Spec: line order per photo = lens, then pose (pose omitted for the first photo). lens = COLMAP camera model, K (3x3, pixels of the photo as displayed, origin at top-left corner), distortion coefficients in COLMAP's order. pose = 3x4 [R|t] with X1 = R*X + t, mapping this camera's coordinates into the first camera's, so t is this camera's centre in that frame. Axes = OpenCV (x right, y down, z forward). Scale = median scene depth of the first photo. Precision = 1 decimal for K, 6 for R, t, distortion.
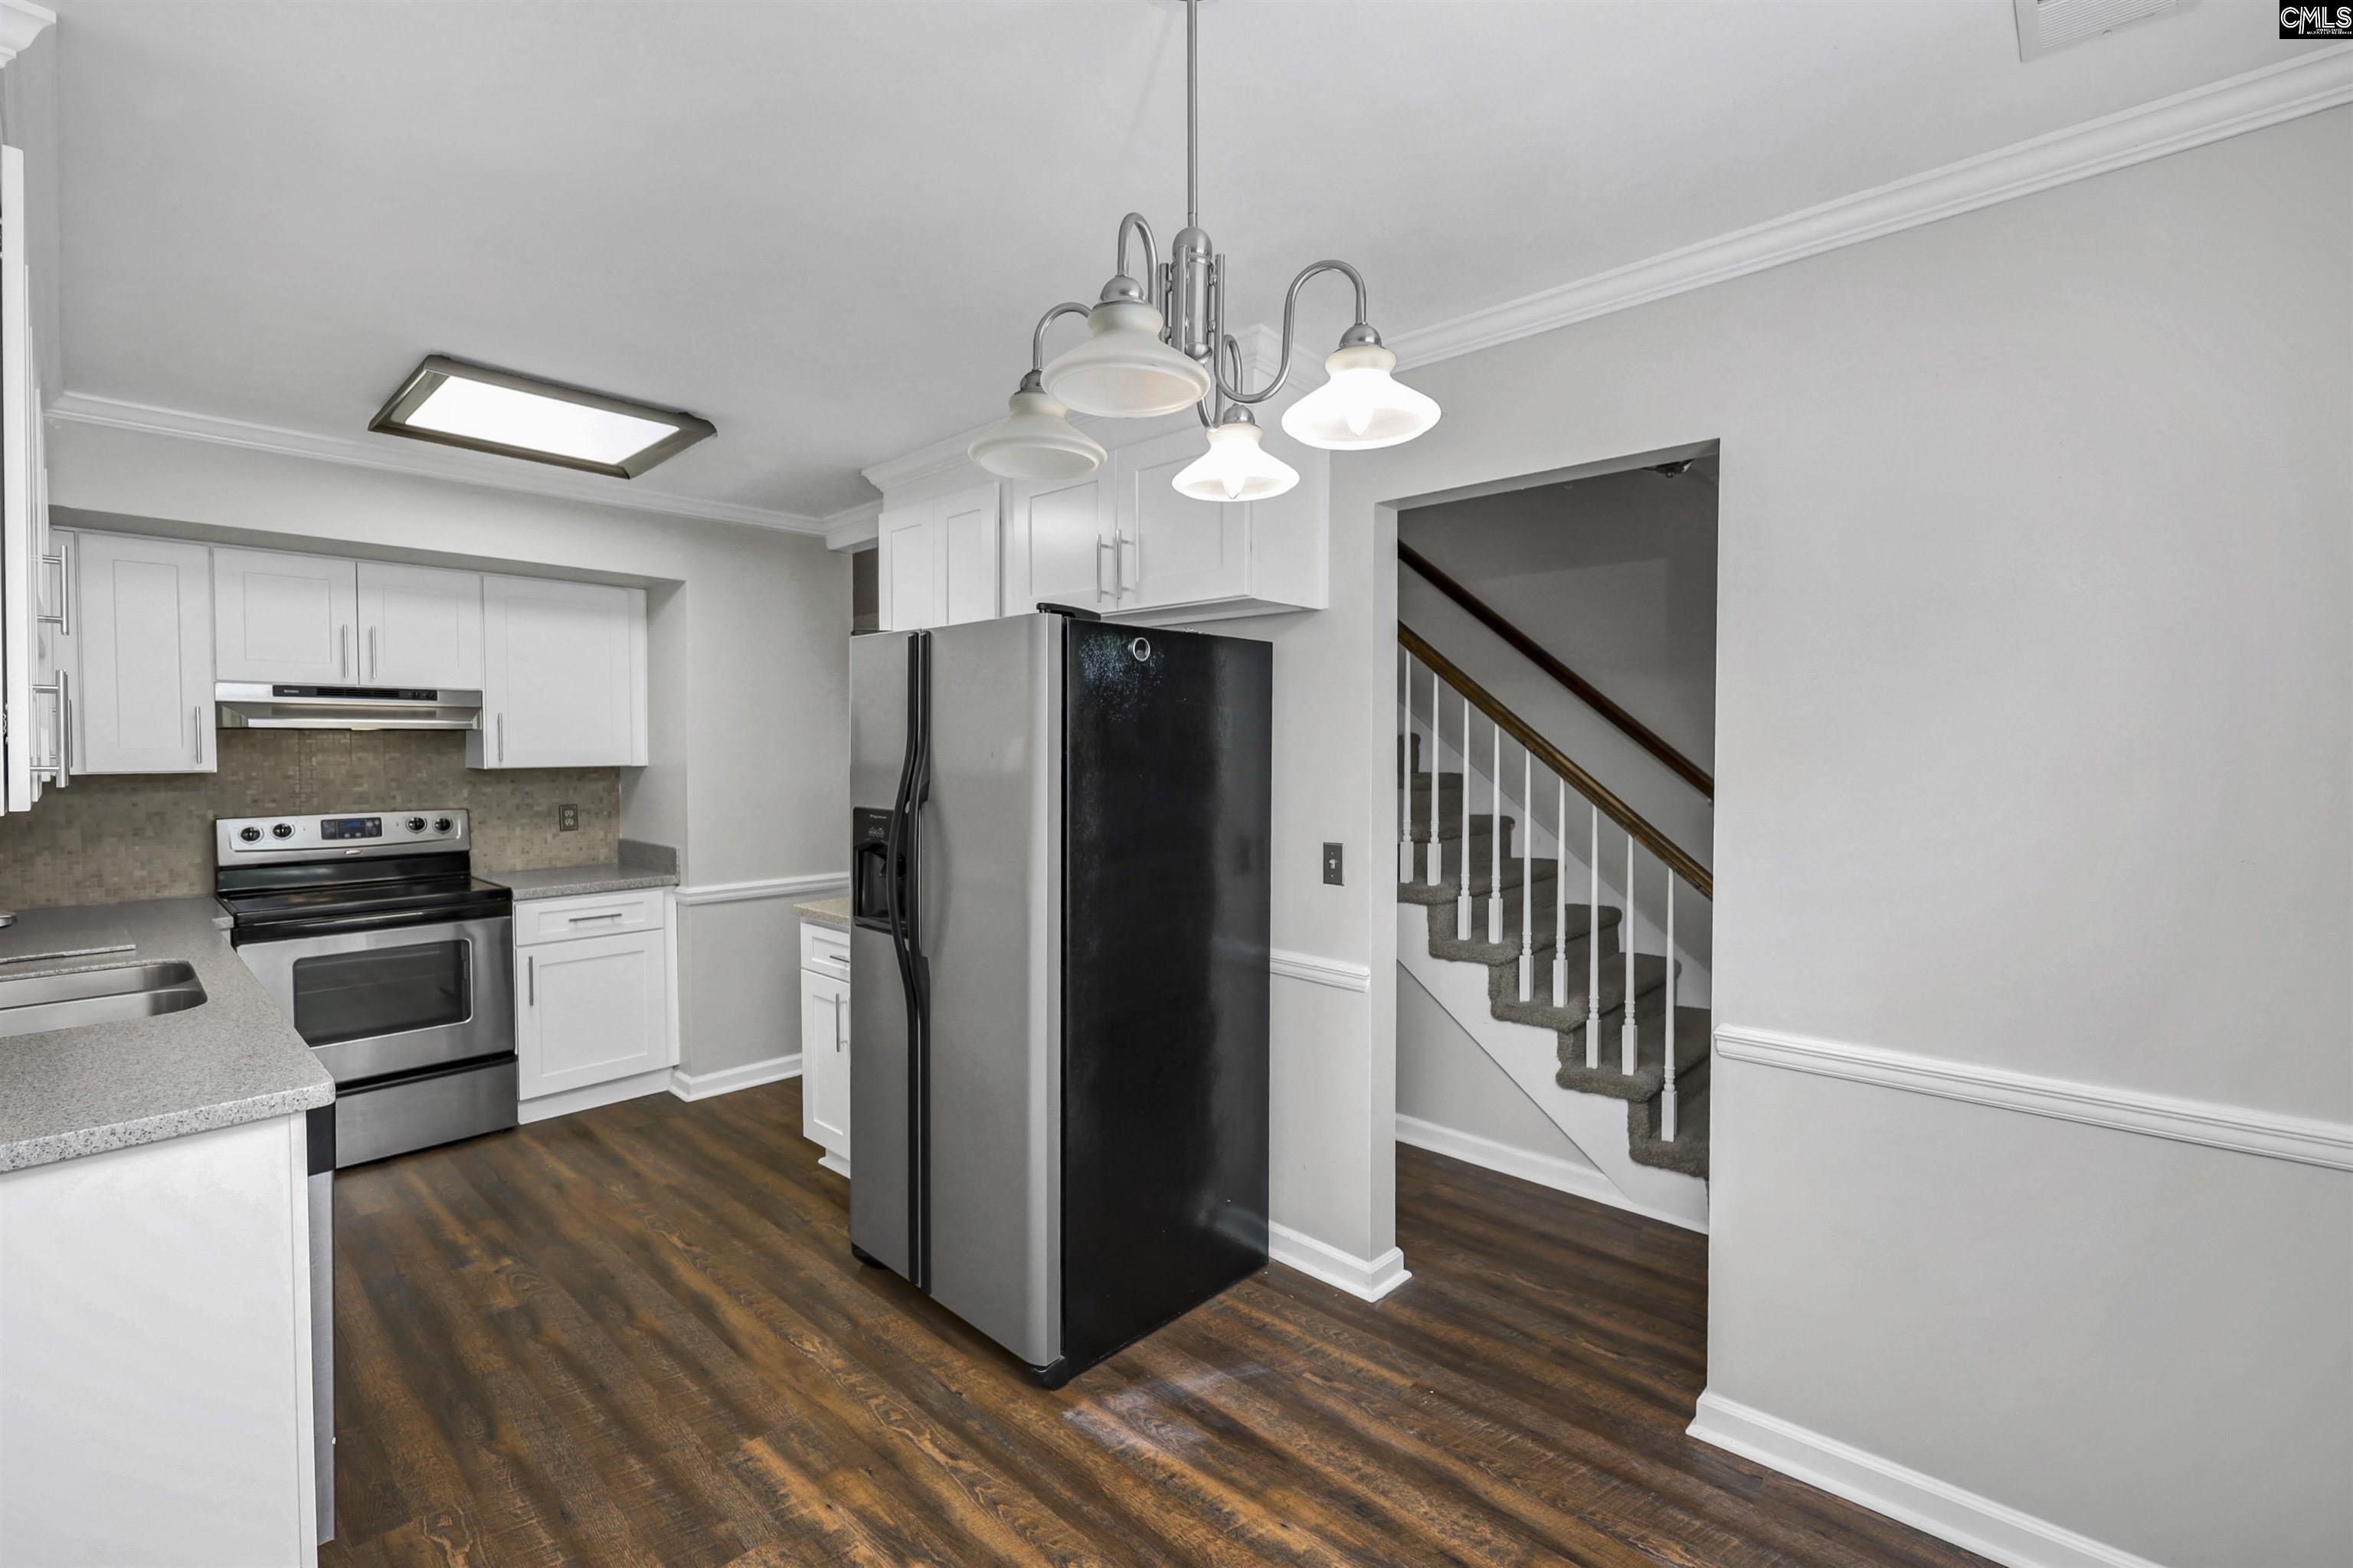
lens RADIAL K [[1033.5, 0, 1177.7], [0, 1033.5, 771.2], [0, 0, 1]] dist [-0.000347, -0.000020]
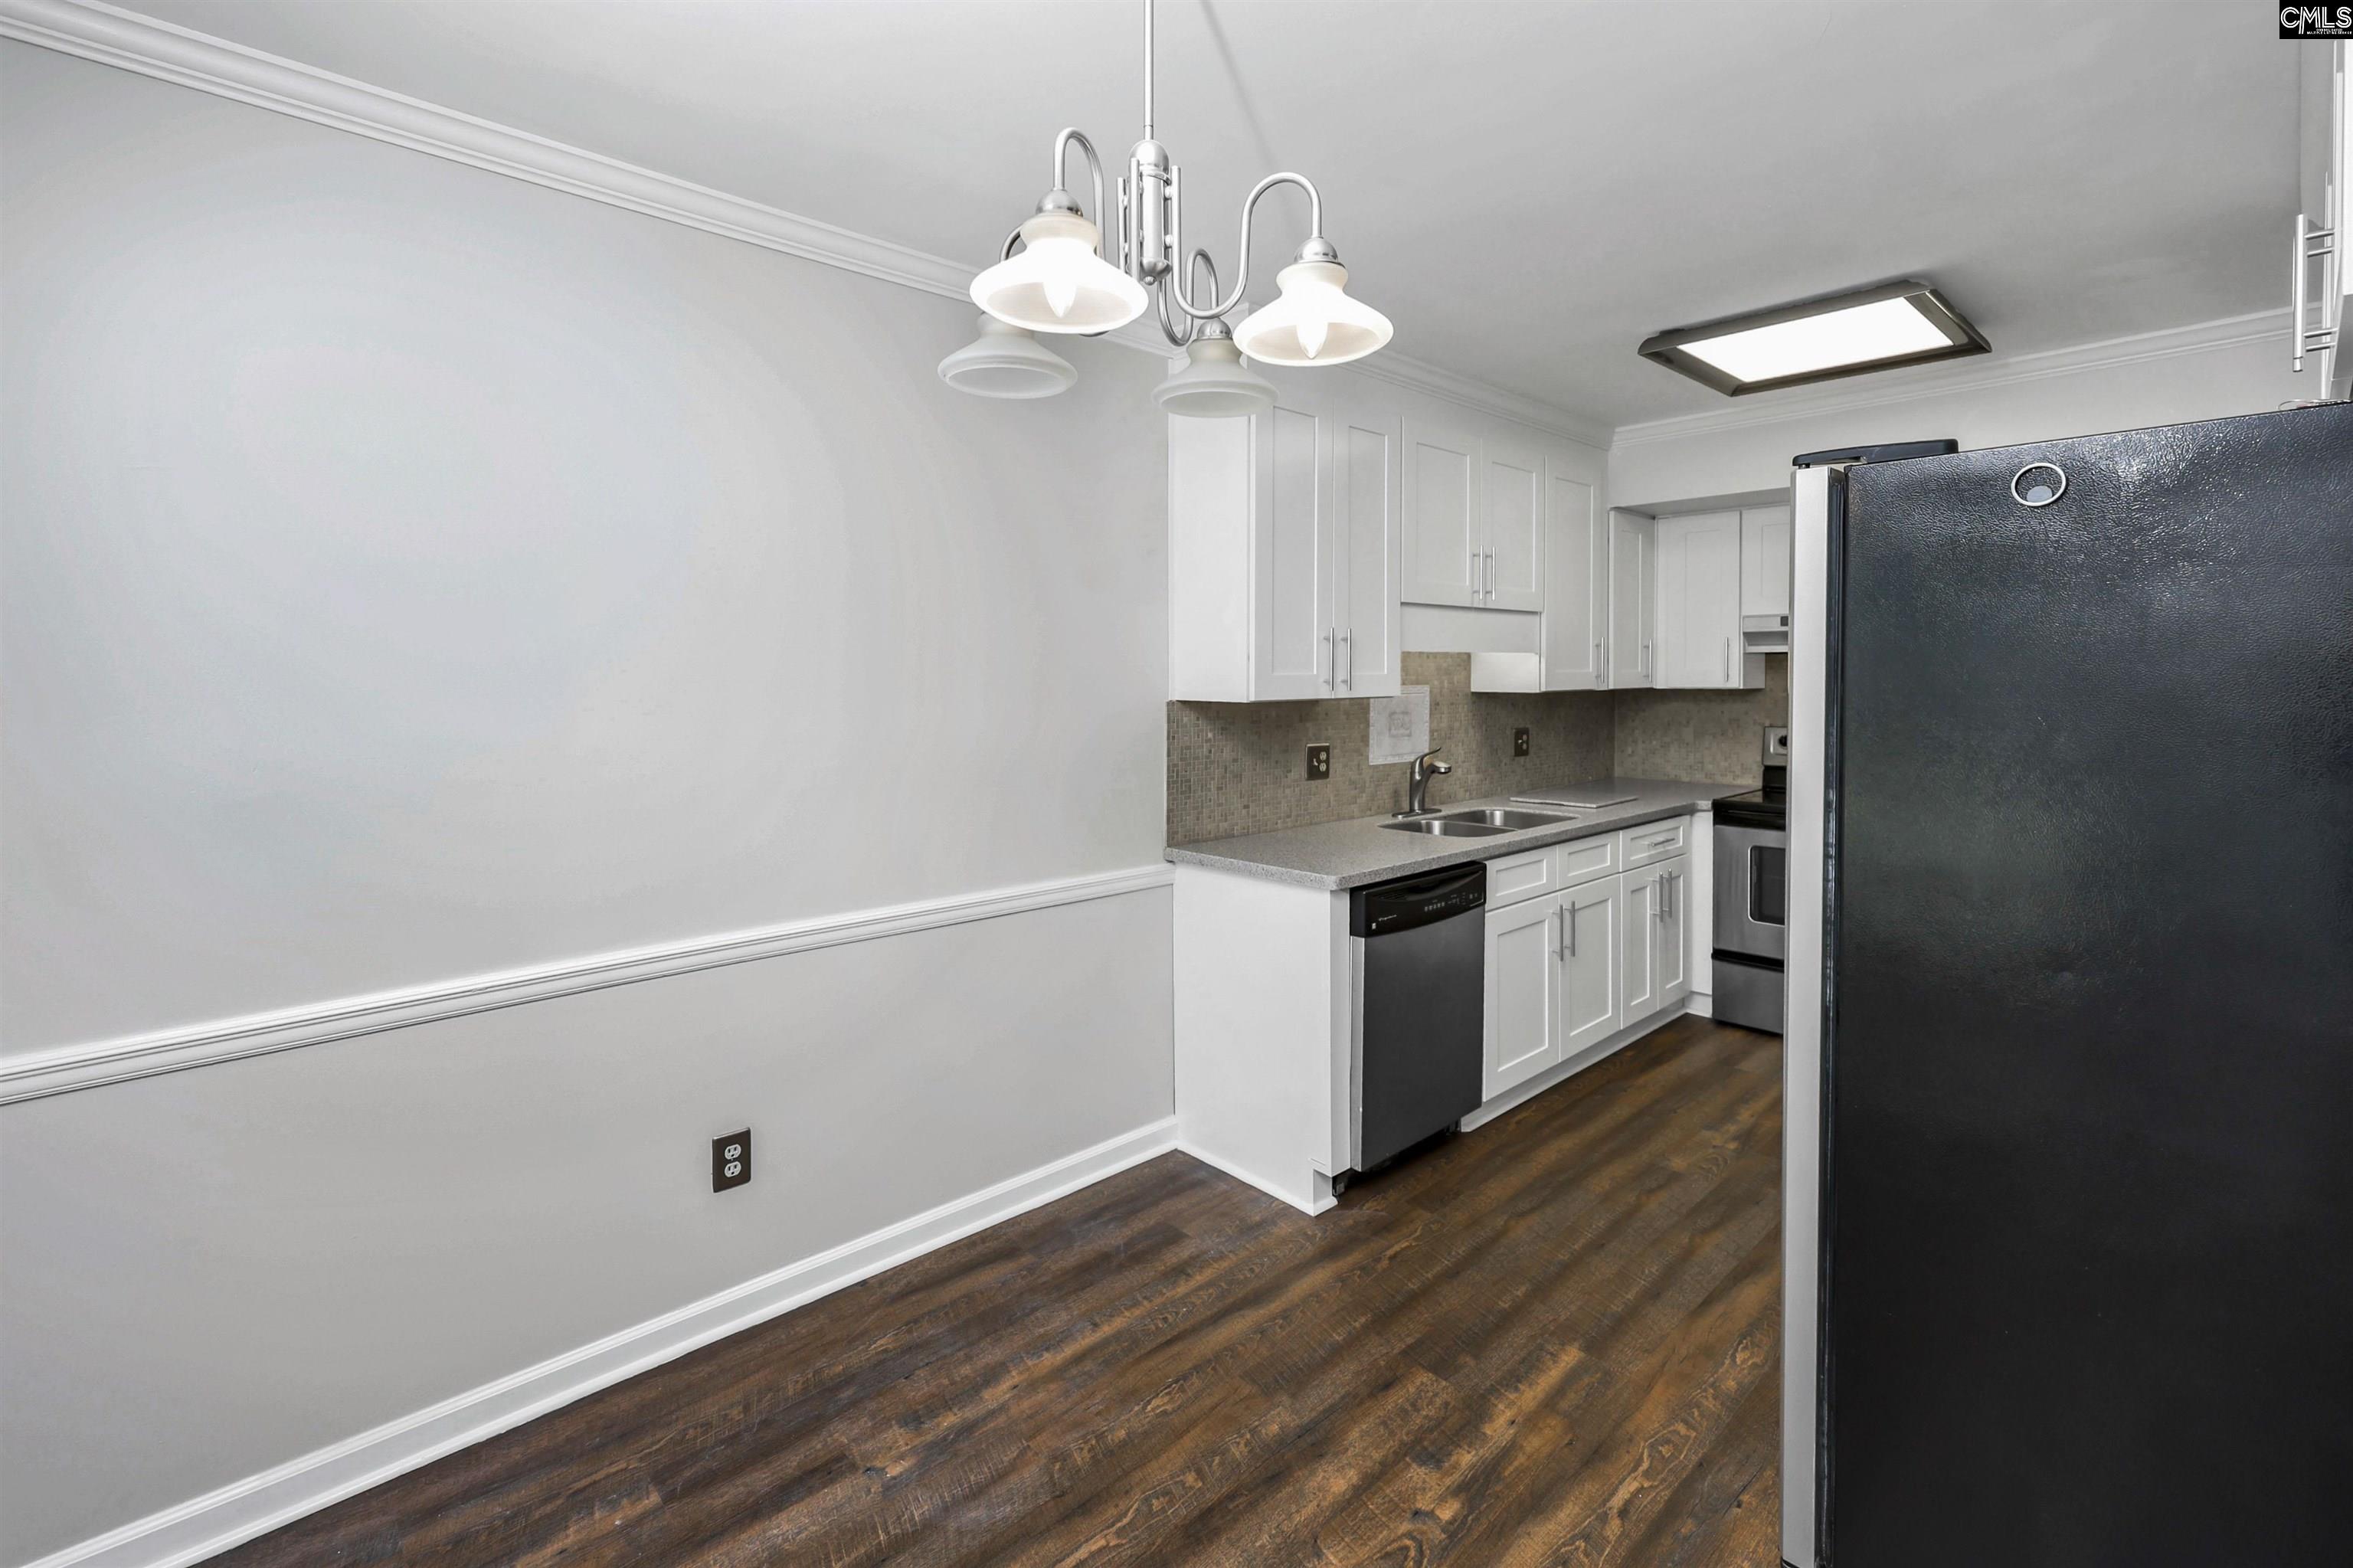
lens RADIAL K [[1033.5, 0, 1188.7], [0, 1033.5, 702.1], [0, 0, 1]] dist [-0.000347, -0.000020]
pose [[-0.072326, 0.028842, -0.996964, 0.605031], [-0.020038, 0.999338, 0.030365, -0.012102], [0.997180, 0.022173, -0.071701, 0.671551]]
